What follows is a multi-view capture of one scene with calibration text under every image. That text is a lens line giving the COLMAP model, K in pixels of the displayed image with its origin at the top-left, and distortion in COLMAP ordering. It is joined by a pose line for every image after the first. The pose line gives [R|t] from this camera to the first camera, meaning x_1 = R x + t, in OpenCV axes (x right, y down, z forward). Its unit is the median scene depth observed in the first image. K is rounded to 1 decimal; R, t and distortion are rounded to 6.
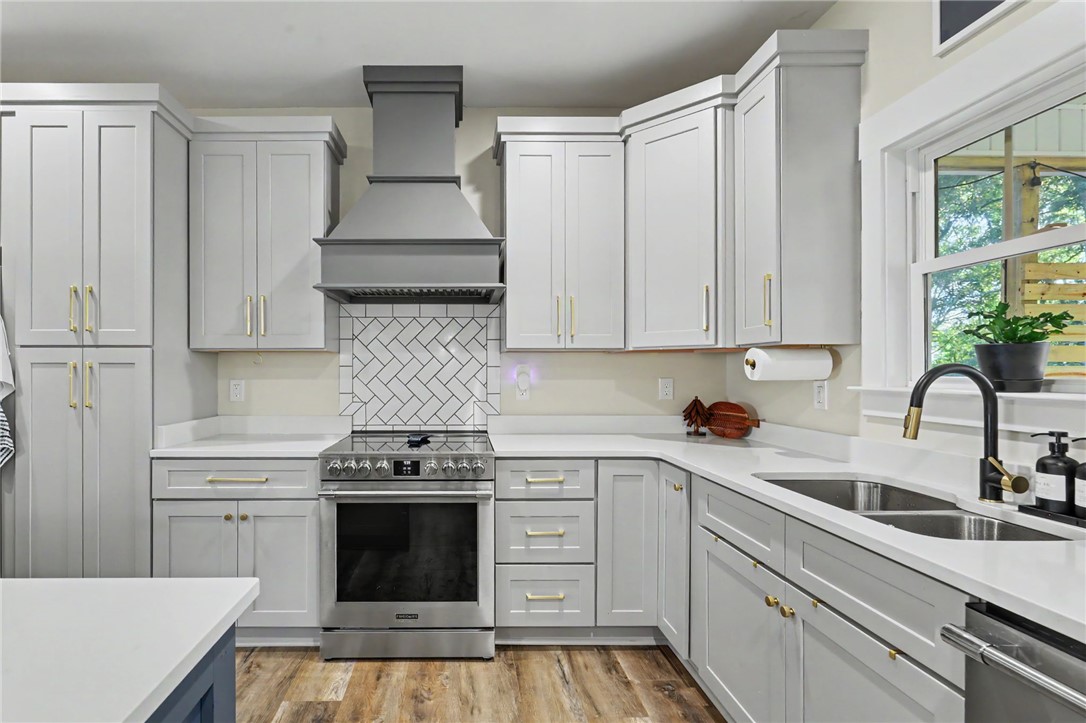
lens RADIAL K [[559.4, 0, 542.9], [0, 559.4, 368.0], [0, 0, 1]] dist [-0.004827, -0.000110]
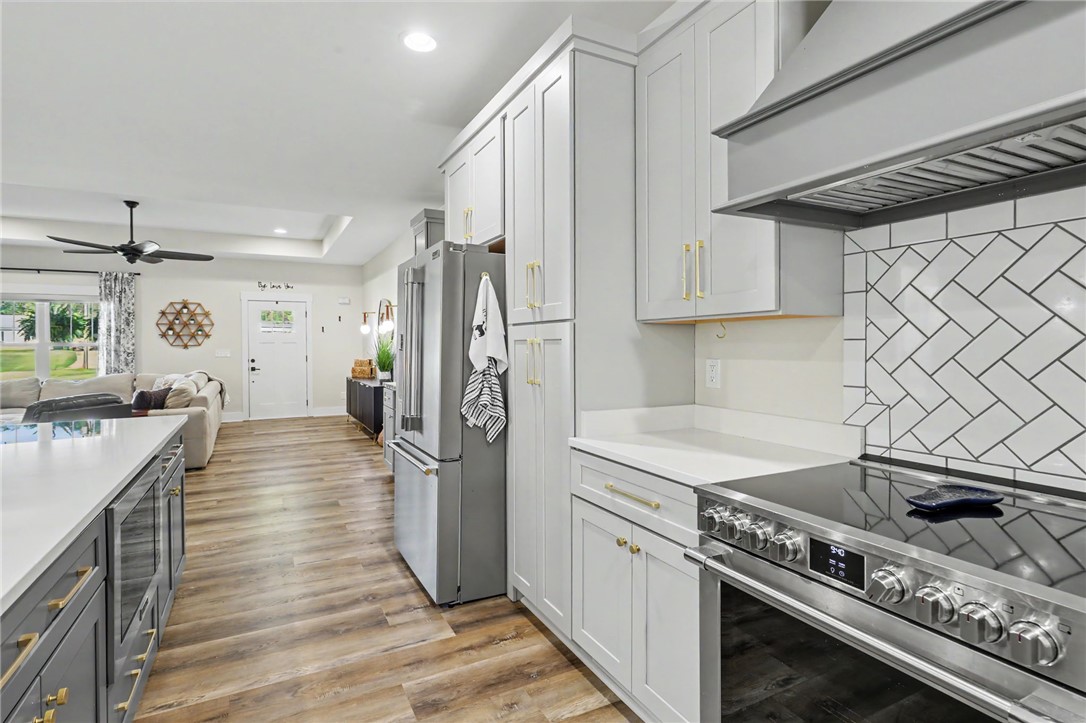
lens RADIAL K [[559.4, 0, 543.1], [0, 559.4, 353.1], [0, 0, 1]] dist [-0.004827, -0.000110]
pose [[0.316046, 0.009772, -0.948694, 0.106598], [0.006468, 0.999902, 0.012454, 0.001937], [0.948722, -0.010072, 0.315952, 0.618352]]
